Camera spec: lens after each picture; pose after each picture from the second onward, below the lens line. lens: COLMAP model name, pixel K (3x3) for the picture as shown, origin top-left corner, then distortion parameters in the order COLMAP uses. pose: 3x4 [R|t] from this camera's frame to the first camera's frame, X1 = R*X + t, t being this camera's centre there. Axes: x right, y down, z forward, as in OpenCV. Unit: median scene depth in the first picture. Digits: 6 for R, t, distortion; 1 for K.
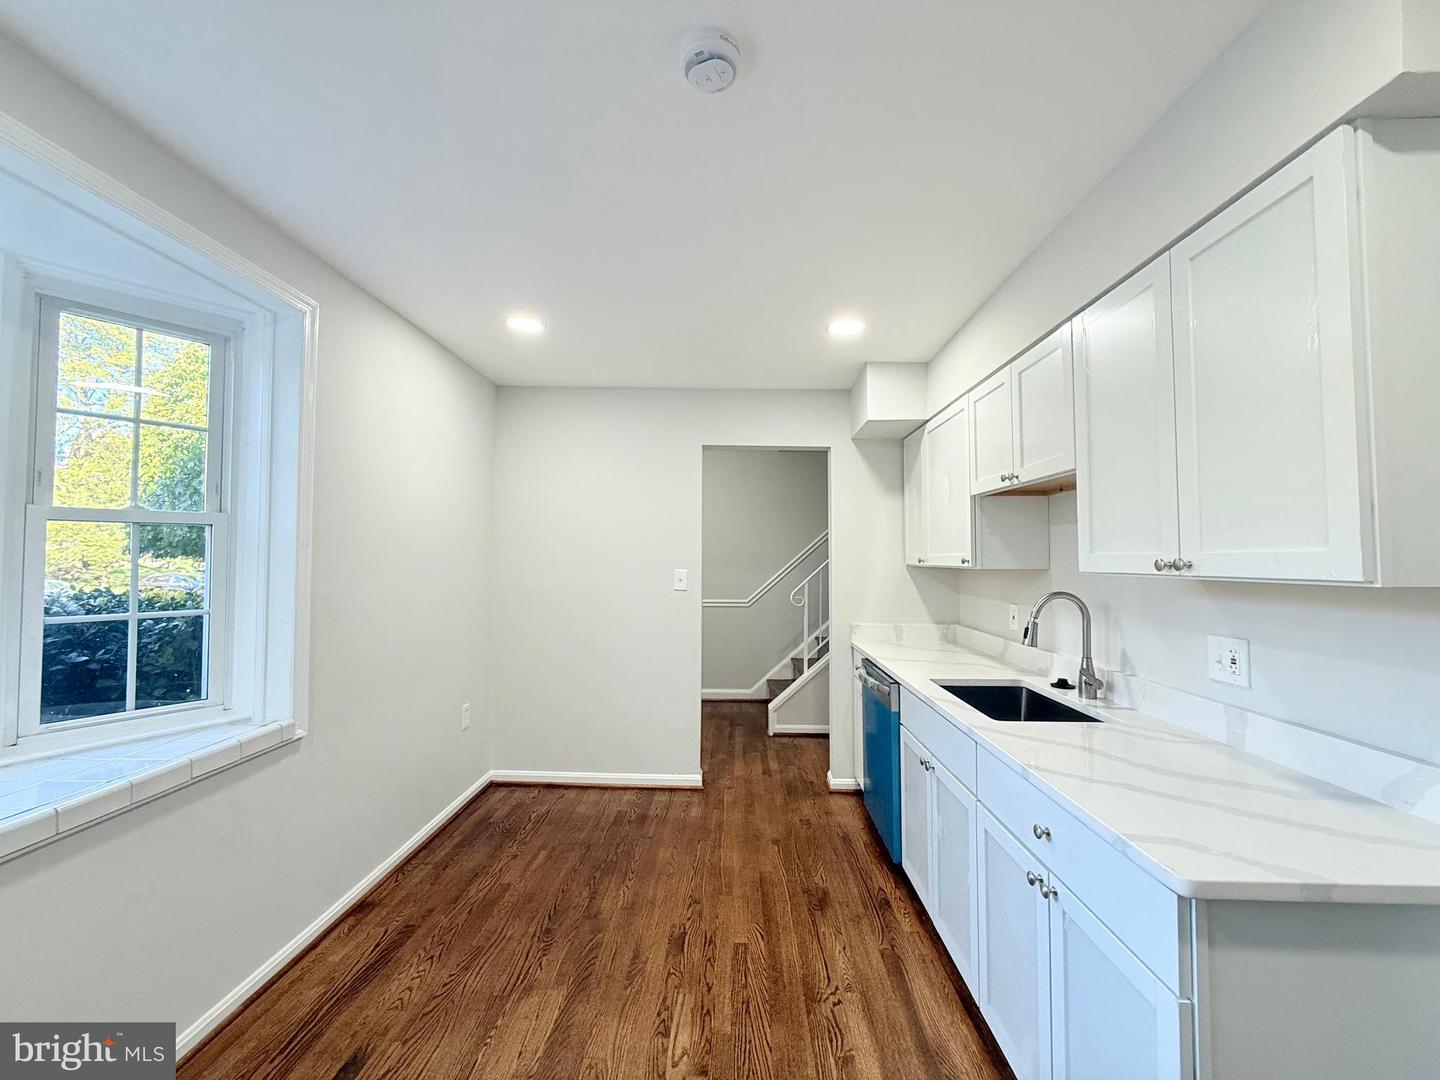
lens RADIAL K [[575.4, 0, 718.9], [0, 575.4, 542.2], [0, 0, 1]] dist [-0.000988, -0.001248]
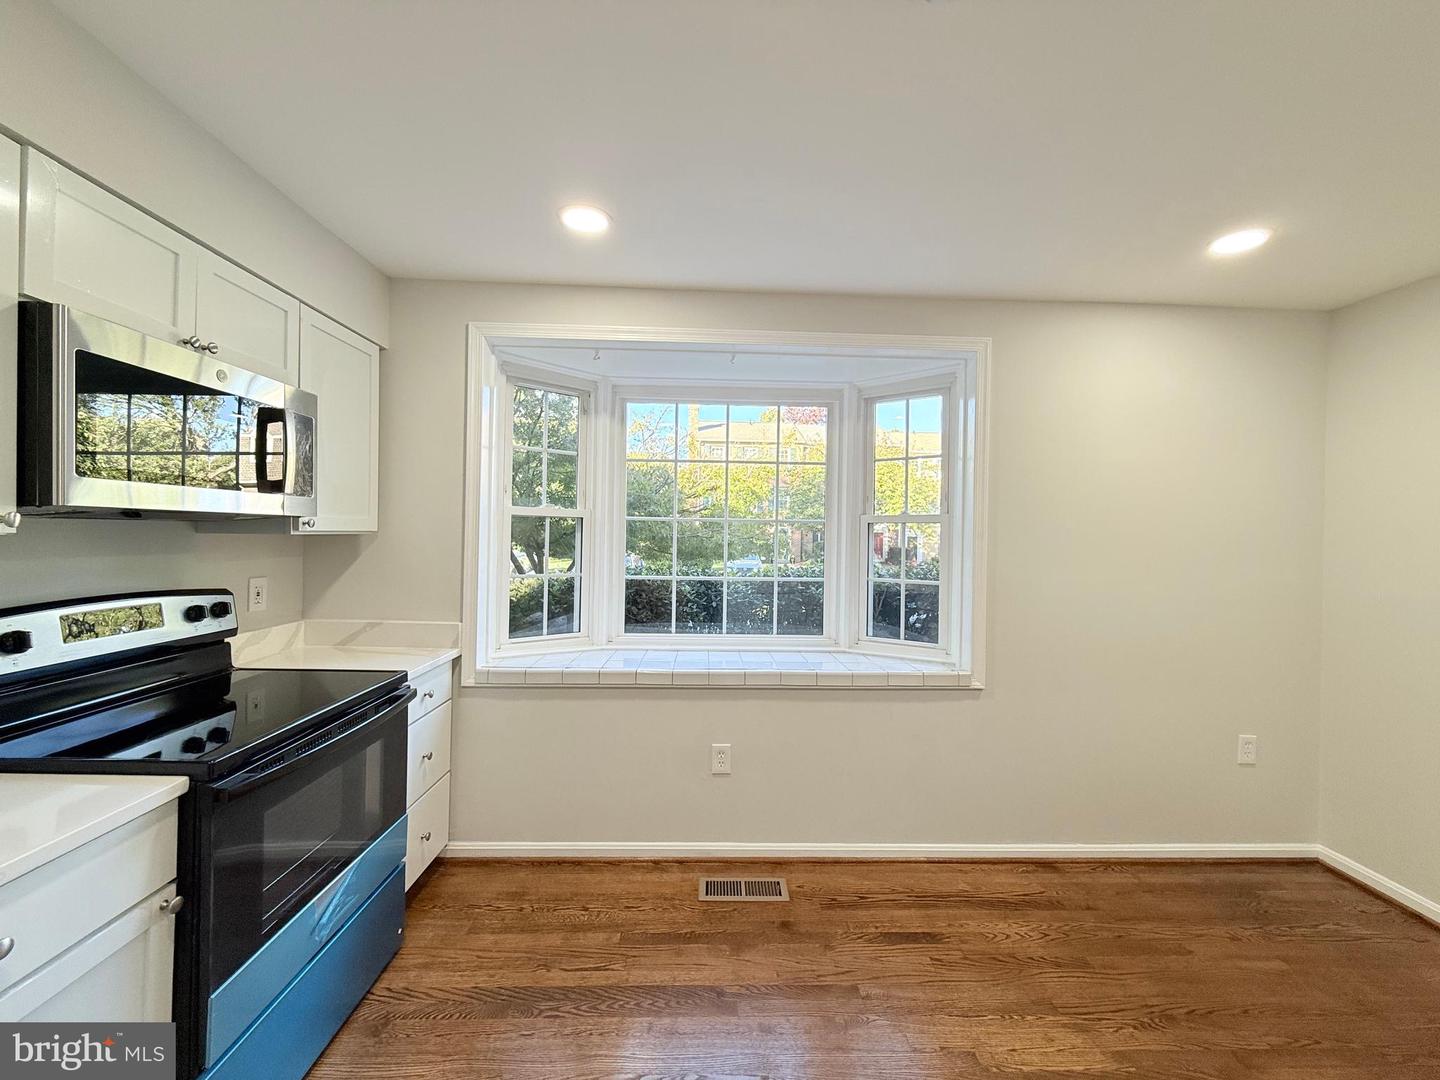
lens RADIAL K [[575.4, 0, 722.2], [0, 575.4, 535.7], [0, 0, 1]] dist [-0.000988, -0.001248]
pose [[0.070575, 0.006477, -0.997485, 0.491828], [0.006083, 0.999958, 0.006924, -0.008454], [0.997488, -0.006556, 0.070532, 0.350573]]
